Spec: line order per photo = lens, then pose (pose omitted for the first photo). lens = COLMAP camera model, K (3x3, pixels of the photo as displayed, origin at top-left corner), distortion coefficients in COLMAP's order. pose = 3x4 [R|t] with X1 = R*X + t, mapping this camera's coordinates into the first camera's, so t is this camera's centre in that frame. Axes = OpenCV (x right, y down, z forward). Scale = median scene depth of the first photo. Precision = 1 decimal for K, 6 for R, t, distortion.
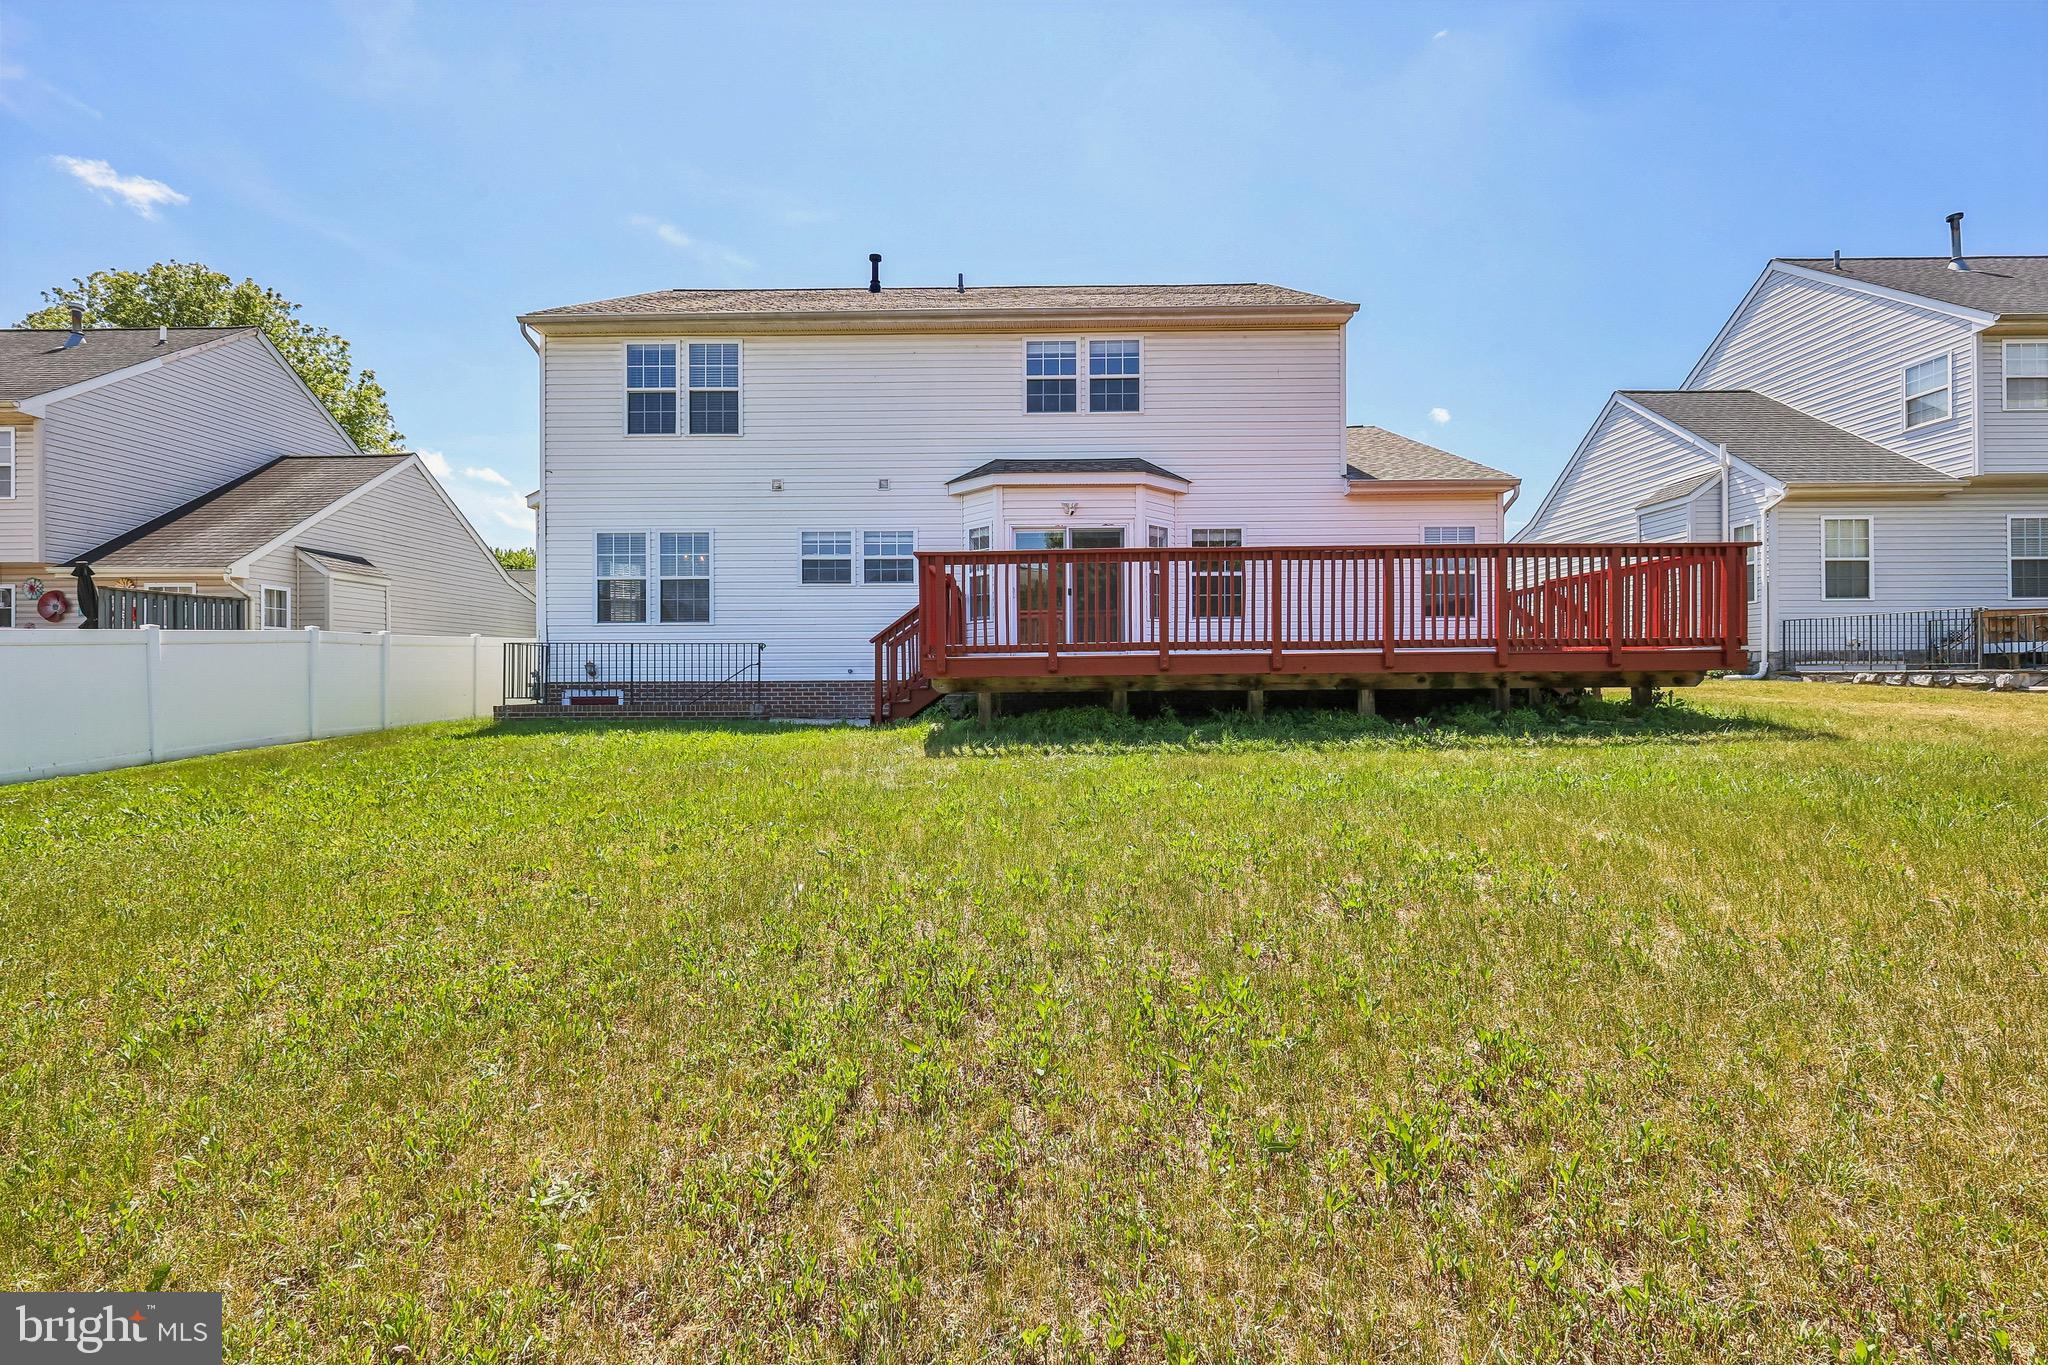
lens RADIAL K [[925.8, 0, 1023.8], [0, 925.8, 658.7], [0, 0, 1]] dist [-0.017036, -0.000078]
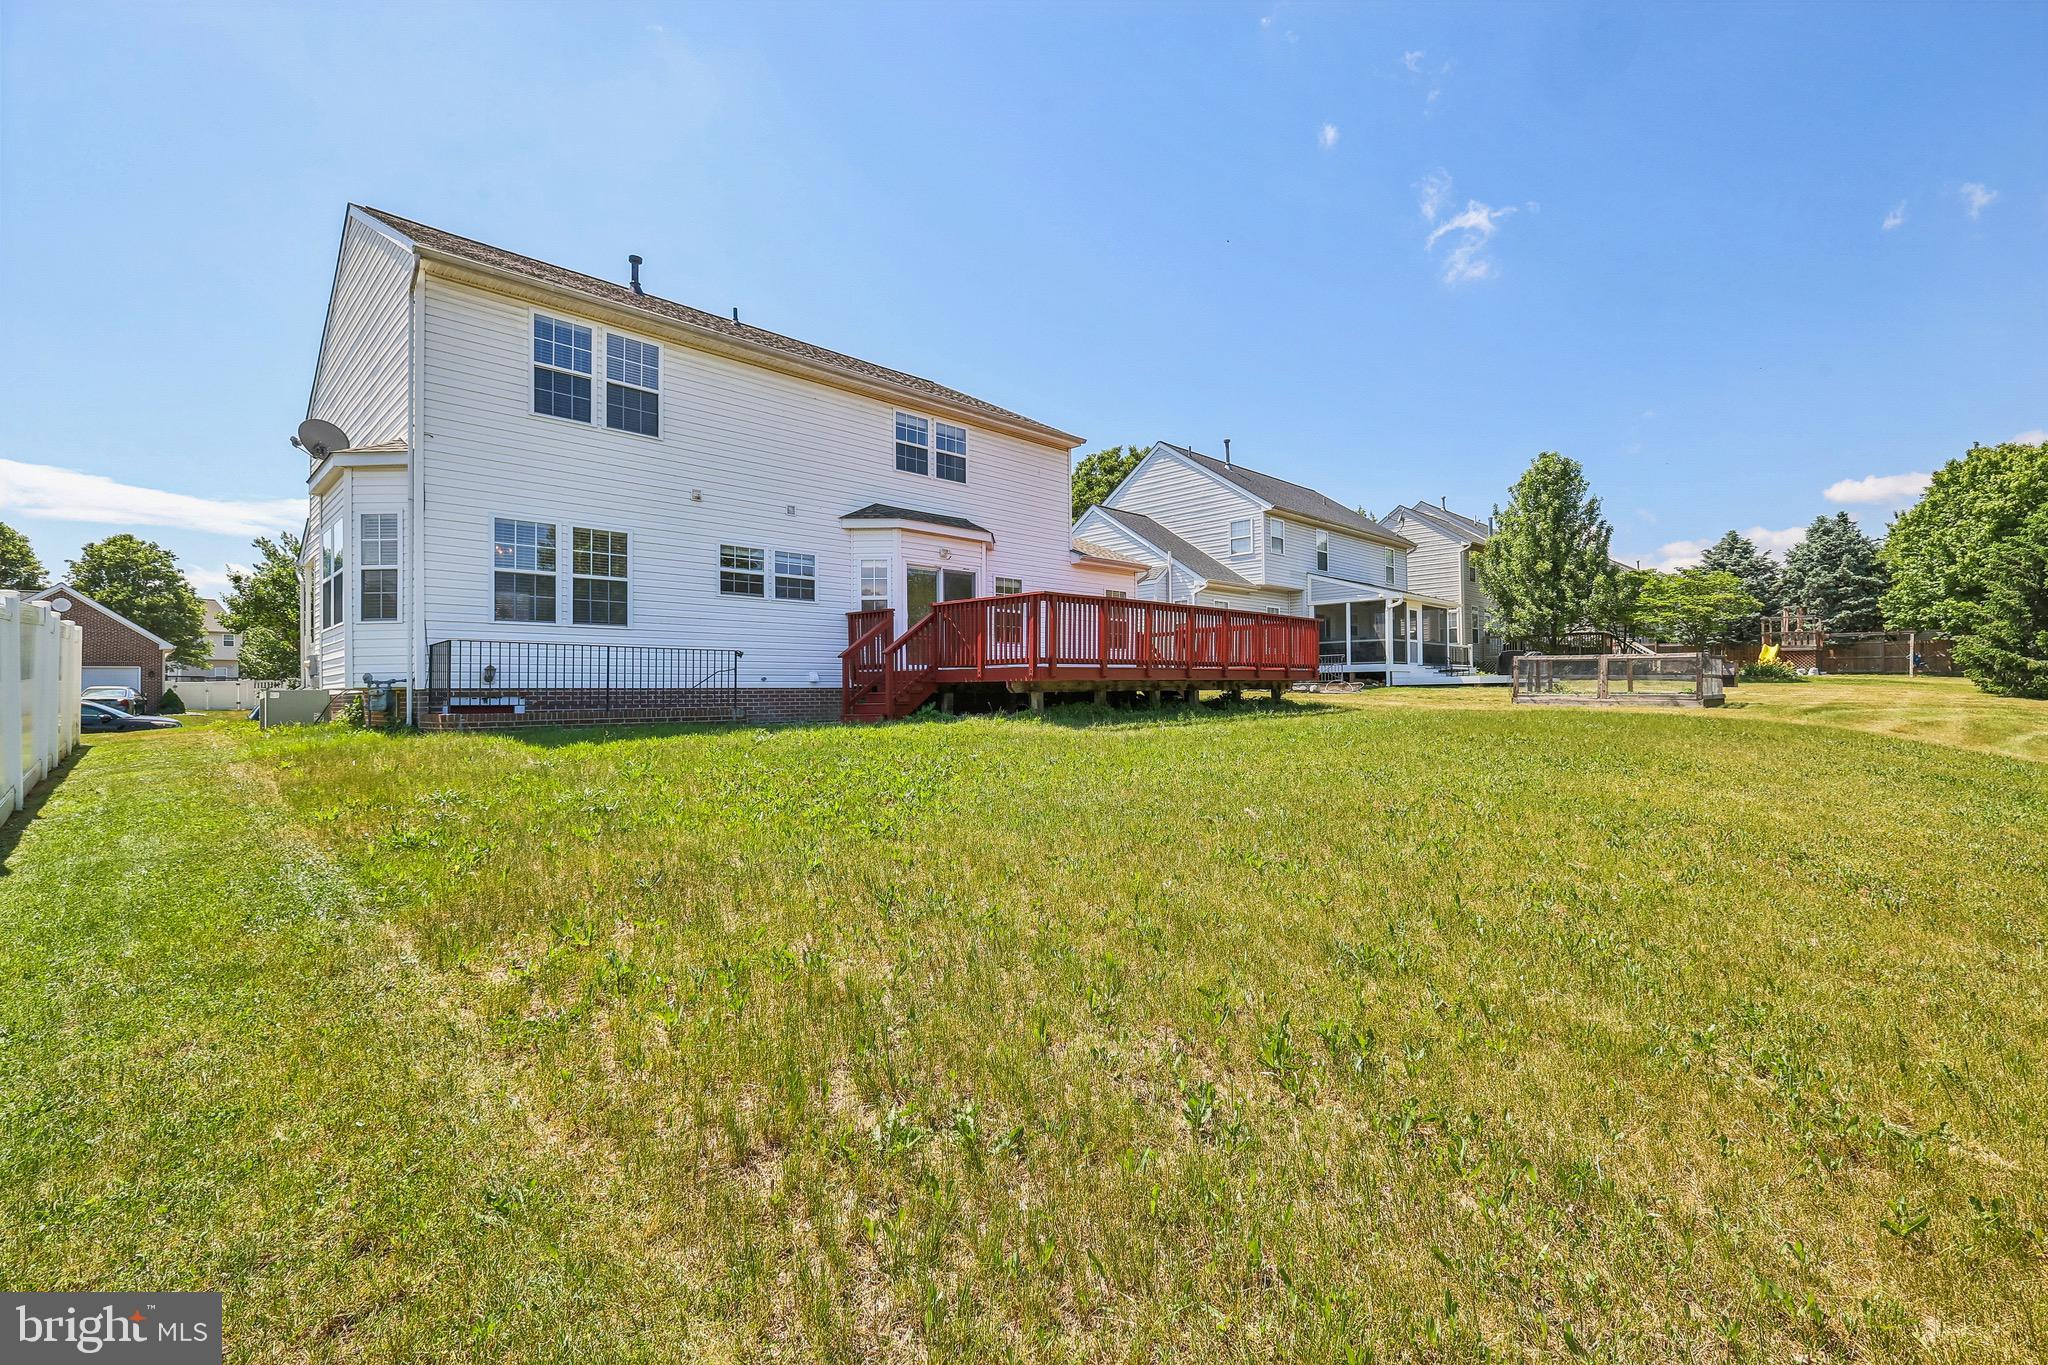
lens RADIAL K [[883.4, 0, 1024.0], [0, 883.4, 682.5], [0, 0, 1]] dist [-0.048990, -0.000219]
pose [[0.681034, 0.003782, 0.732242, -0.728584], [-0.017231, 0.999793, 0.010862, 0.002075], [-0.732049, -0.020015, 0.680958, 0.070842]]
